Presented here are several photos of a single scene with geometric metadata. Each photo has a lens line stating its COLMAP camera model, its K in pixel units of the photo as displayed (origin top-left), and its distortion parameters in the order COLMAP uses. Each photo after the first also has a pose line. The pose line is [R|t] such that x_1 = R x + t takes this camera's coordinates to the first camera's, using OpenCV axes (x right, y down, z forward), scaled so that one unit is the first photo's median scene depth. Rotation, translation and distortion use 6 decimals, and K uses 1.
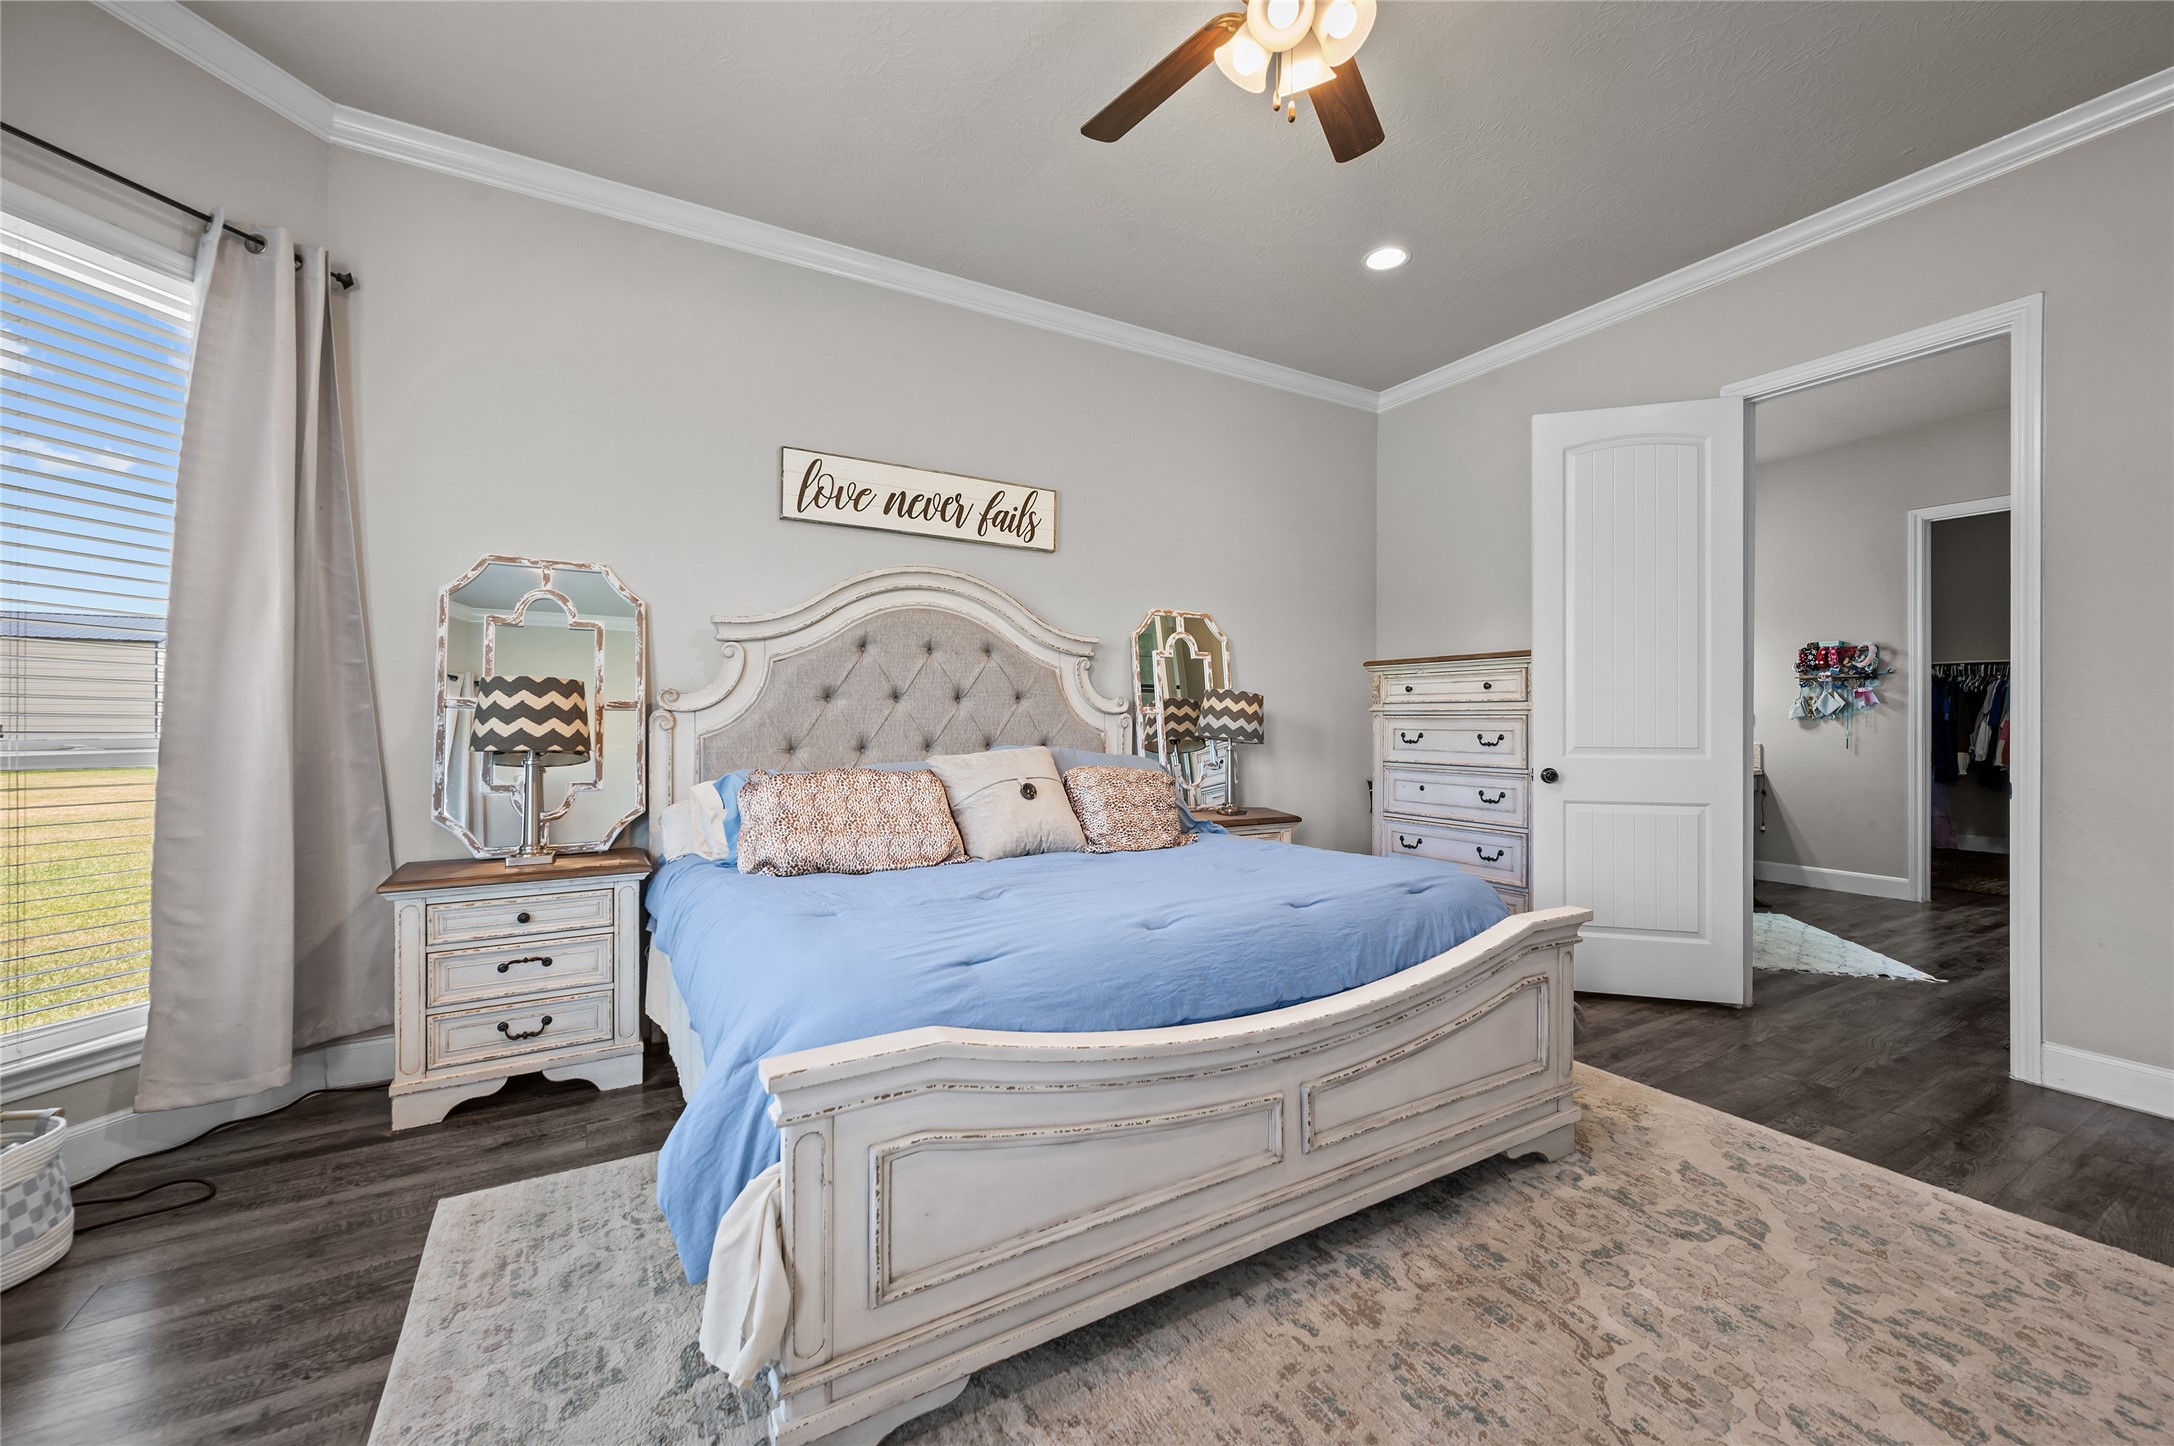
lens RADIAL K [[872.1, 0, 1091.0], [0, 872.1, 724.6], [0, 0, 1]] dist [0.001318, -0.000191]
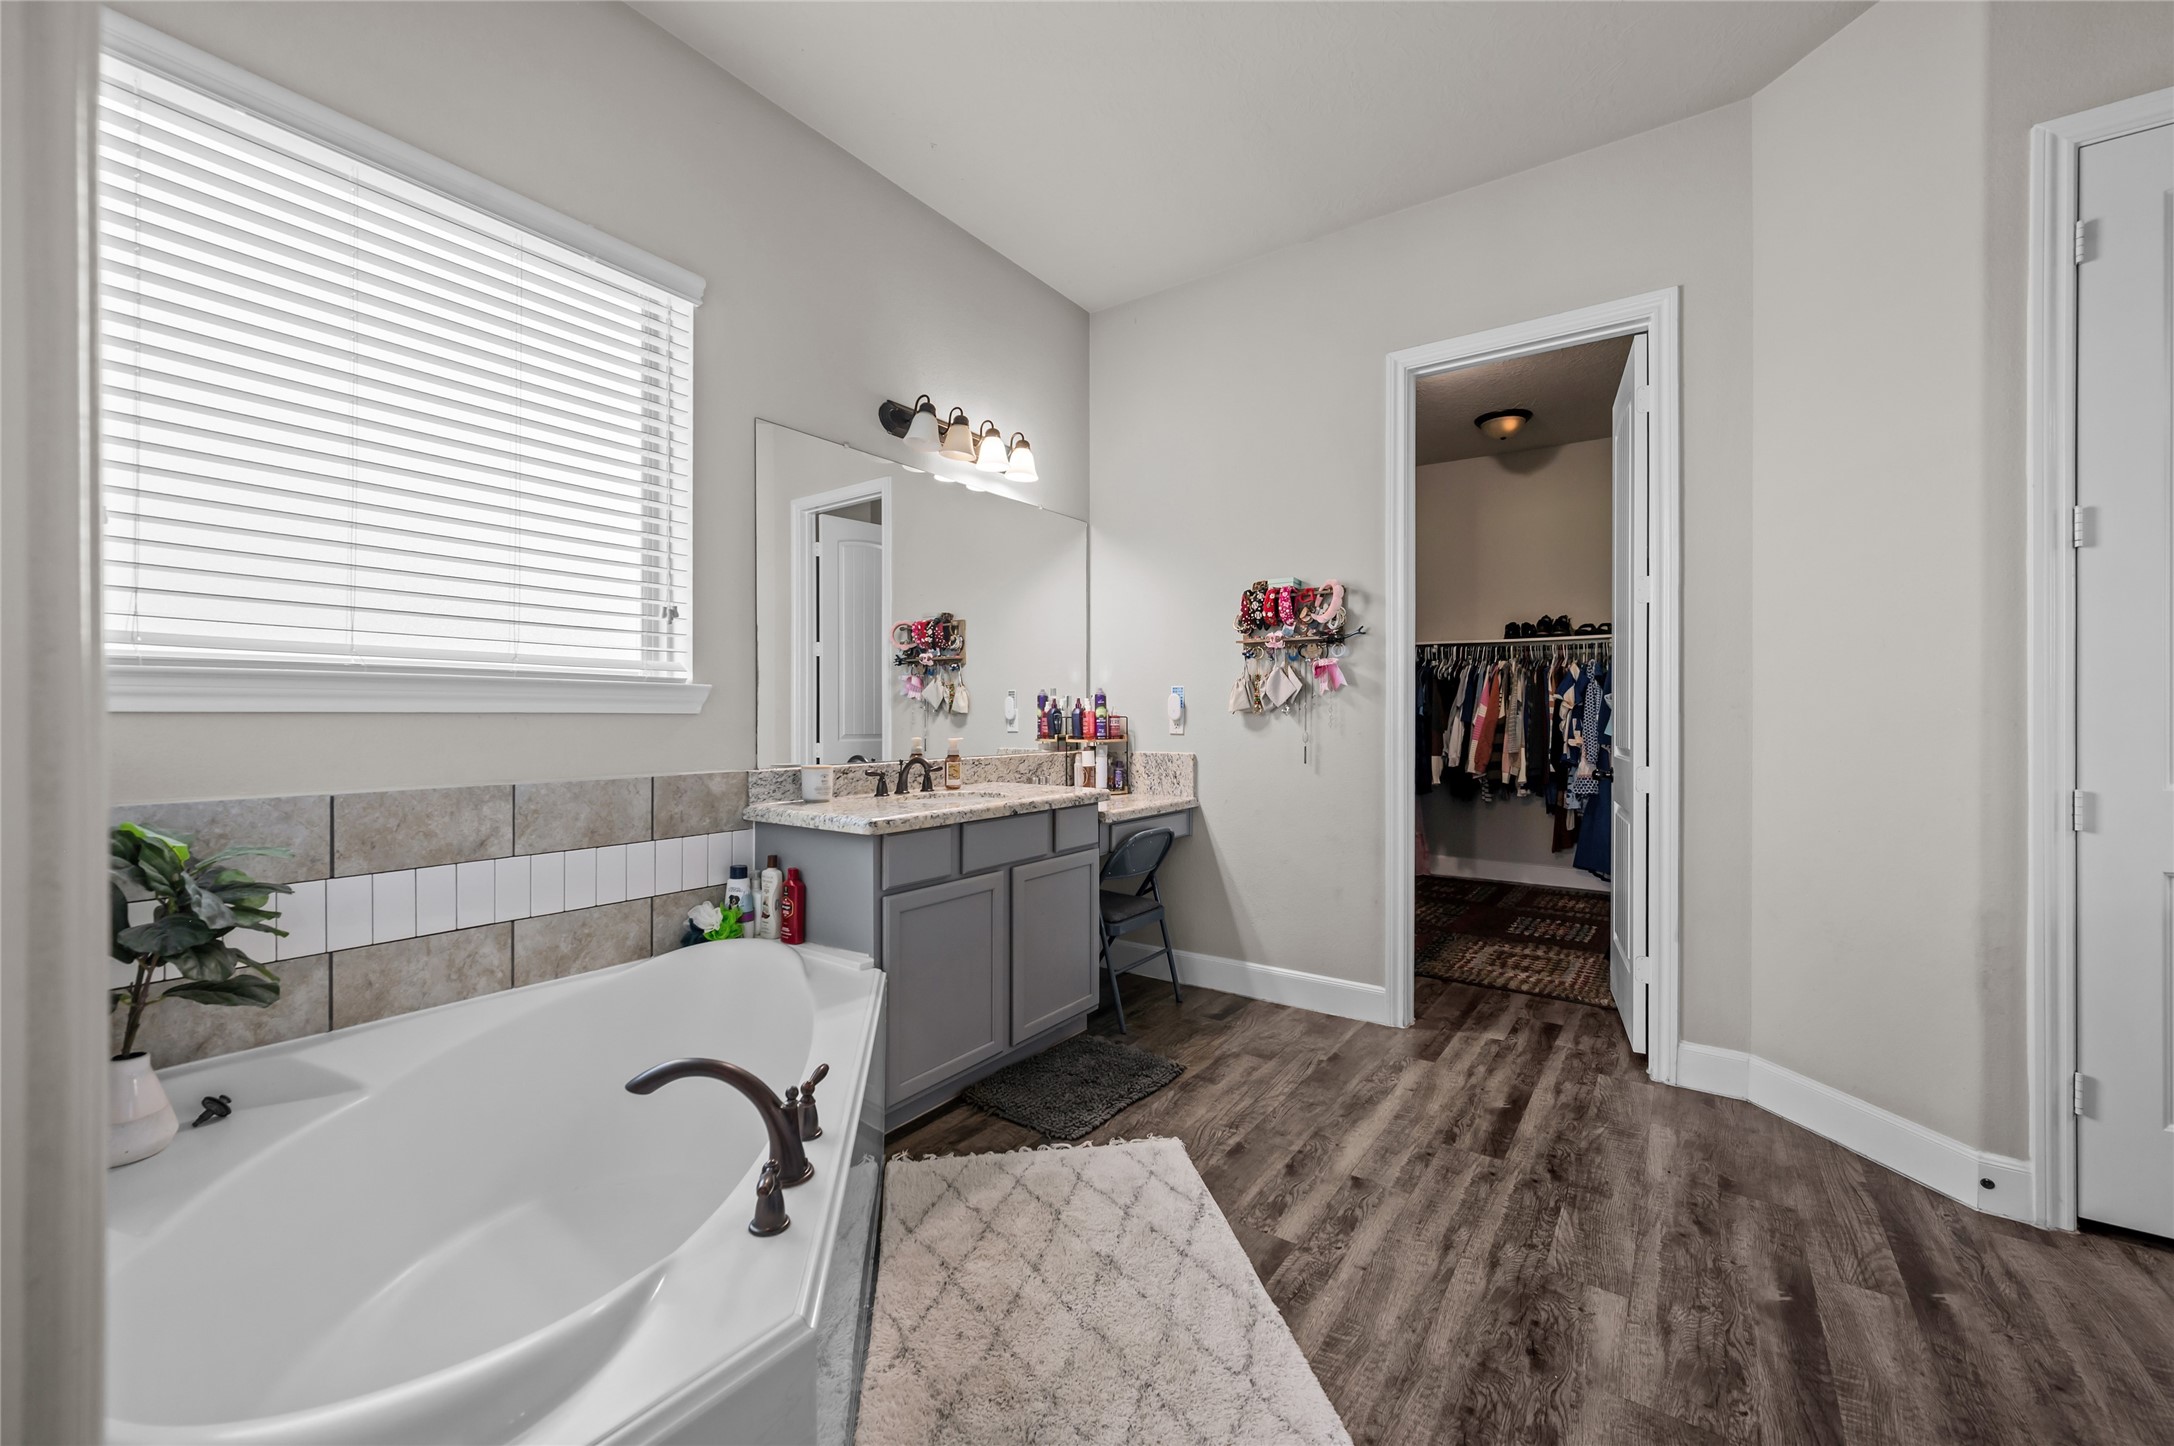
lens RADIAL K [[872.1, 0, 1085.0], [0, 872.1, 719.2], [0, 0, 1]] dist [0.001318, -0.000191]
pose [[0.910707, 0.000087, 0.413054, 0.485351], [-0.000543, 0.999999, 0.000986, -0.002371], [-0.413054, -0.001123, 0.910706, 0.522848]]
